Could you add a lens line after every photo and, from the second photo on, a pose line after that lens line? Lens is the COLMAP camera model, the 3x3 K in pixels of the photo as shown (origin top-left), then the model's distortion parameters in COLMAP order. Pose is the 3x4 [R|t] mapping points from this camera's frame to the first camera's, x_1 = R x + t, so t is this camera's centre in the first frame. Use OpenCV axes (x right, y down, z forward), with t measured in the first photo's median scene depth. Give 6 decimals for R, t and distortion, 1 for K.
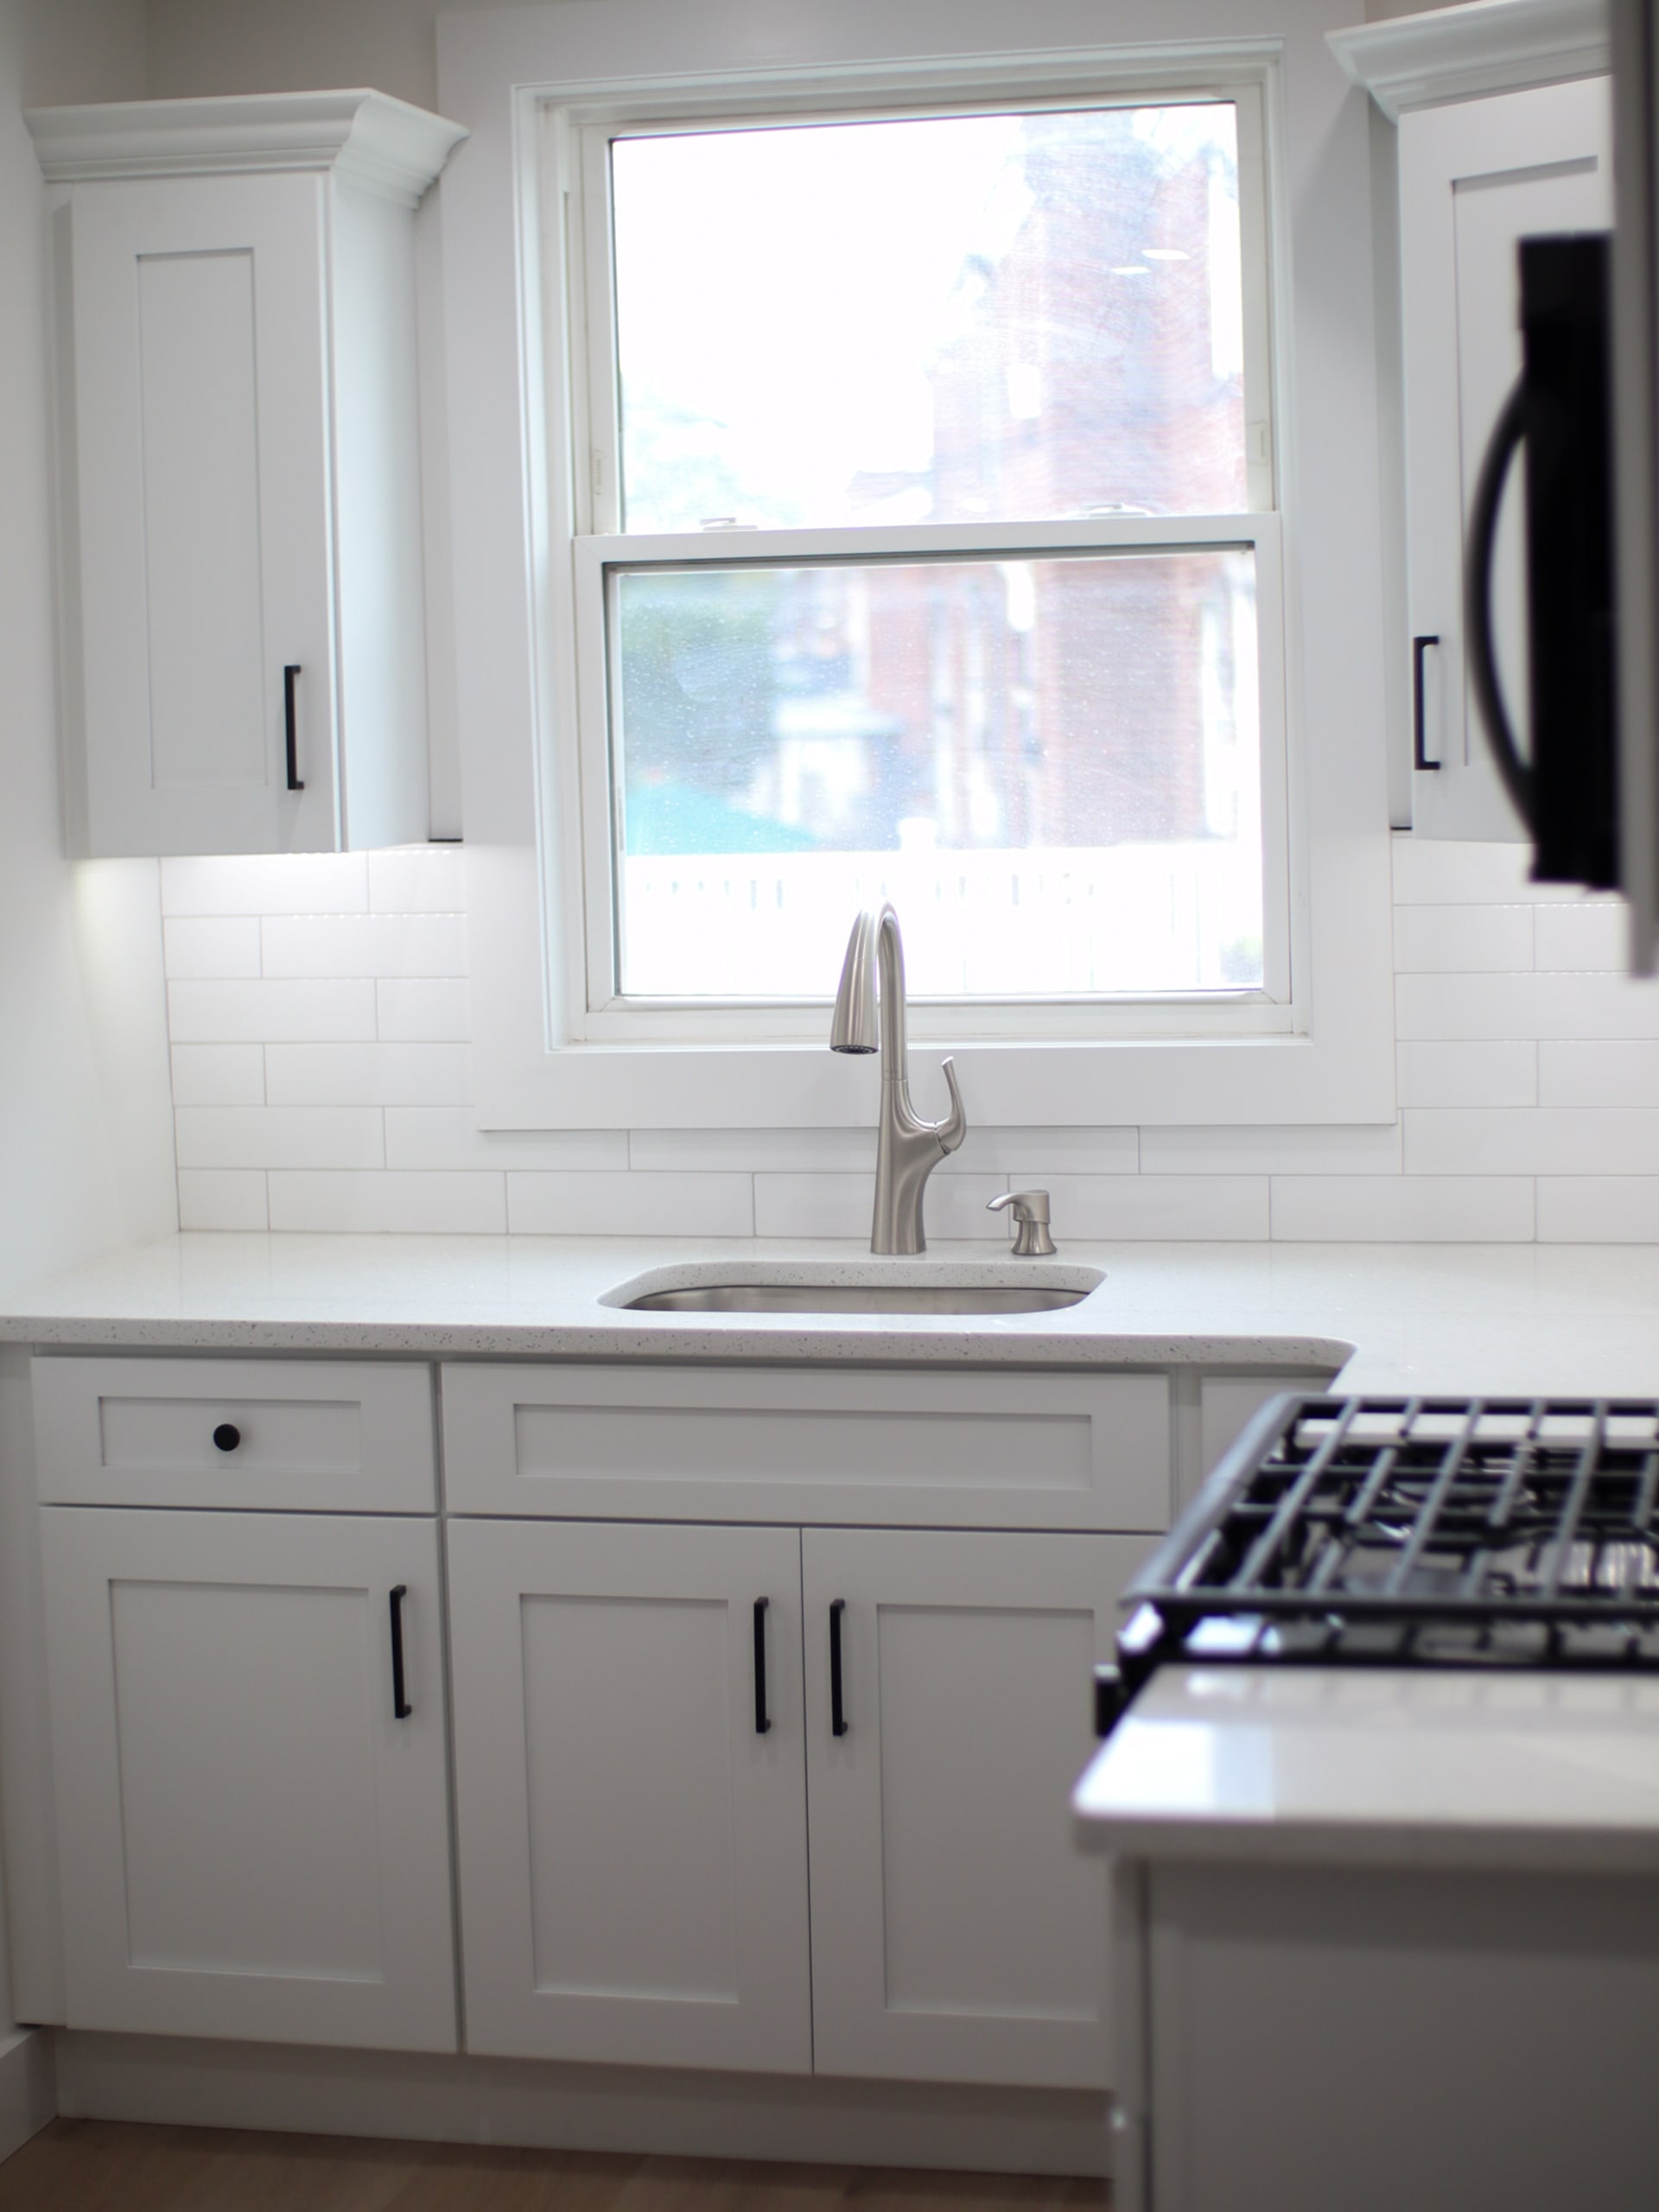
lens RADIAL K [[4159.9, 0, 752.7], [0, 4159.9, 1108.3], [0, 0, 1]] dist [-0.276765, 0.339270]
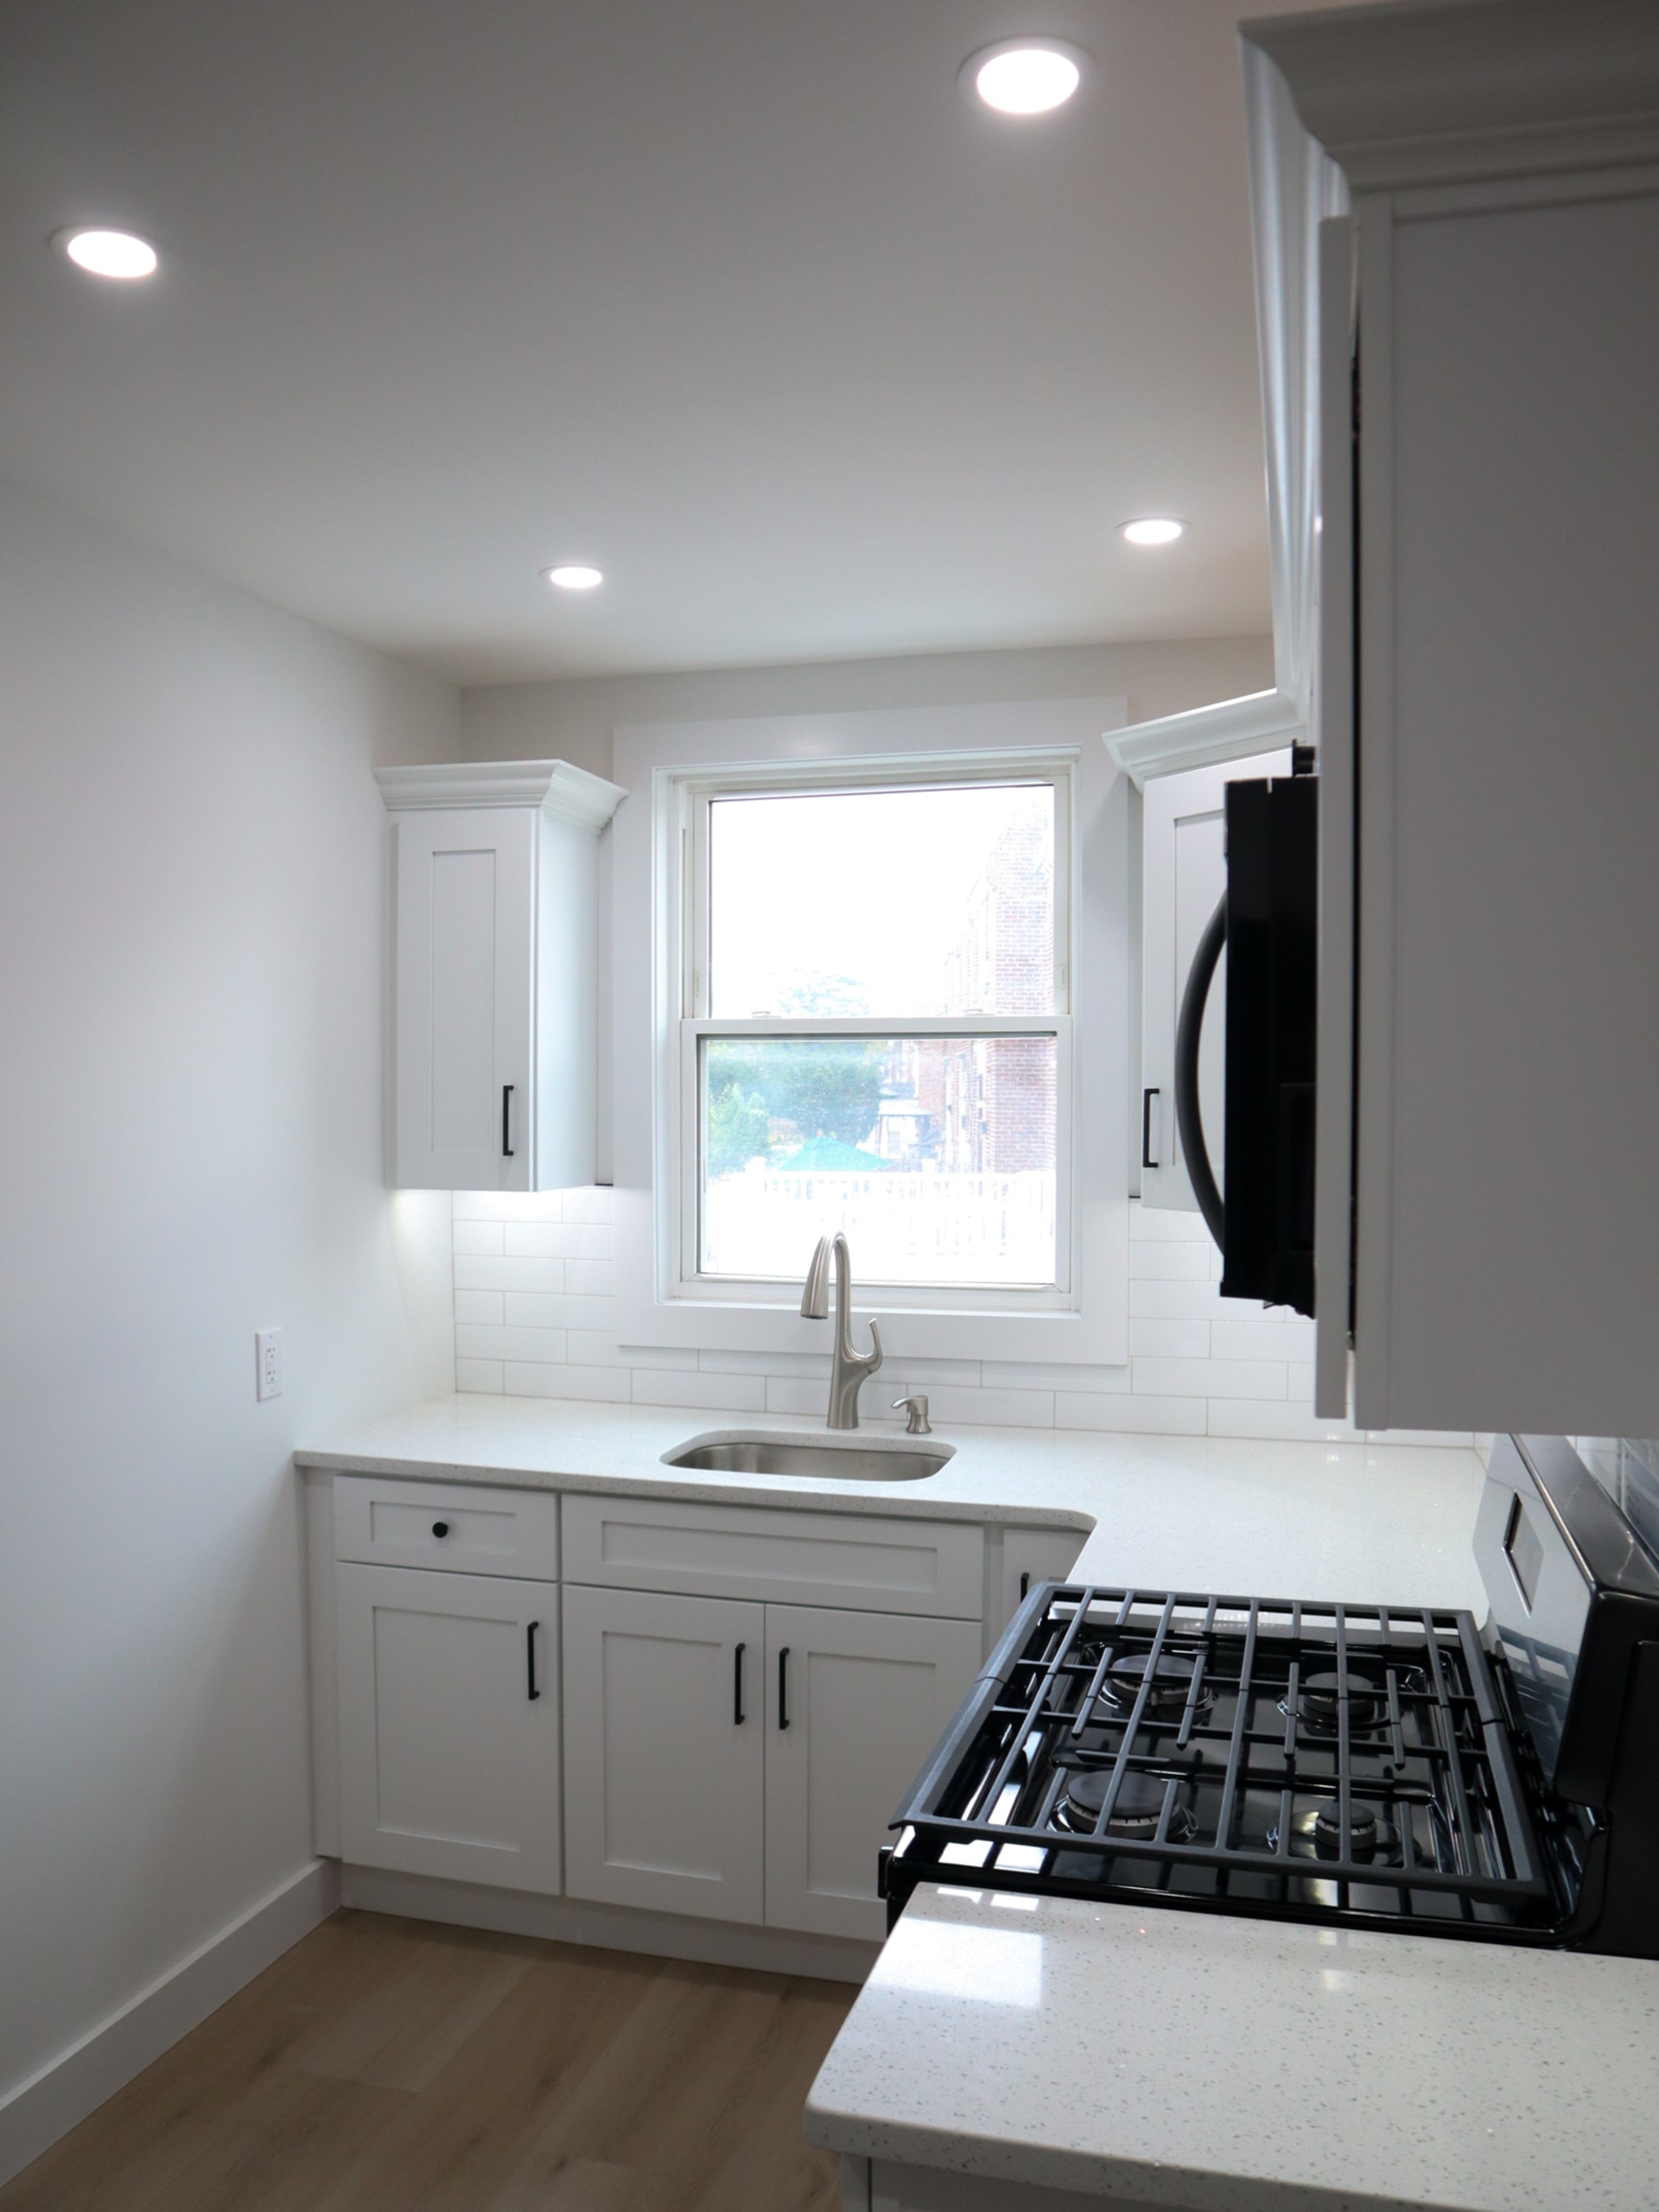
lens RADIAL K [[1719.3, 0, 825.8], [0, 1719.3, 1152.1], [0, 0, 1]] dist [-0.144589, 0.113656]
pose [[0.999072, 0.031732, -0.029121, 0.047017], [-0.033620, 0.997199, -0.066818, -0.034176], [0.026920, 0.067735, 0.997340, 0.273559]]
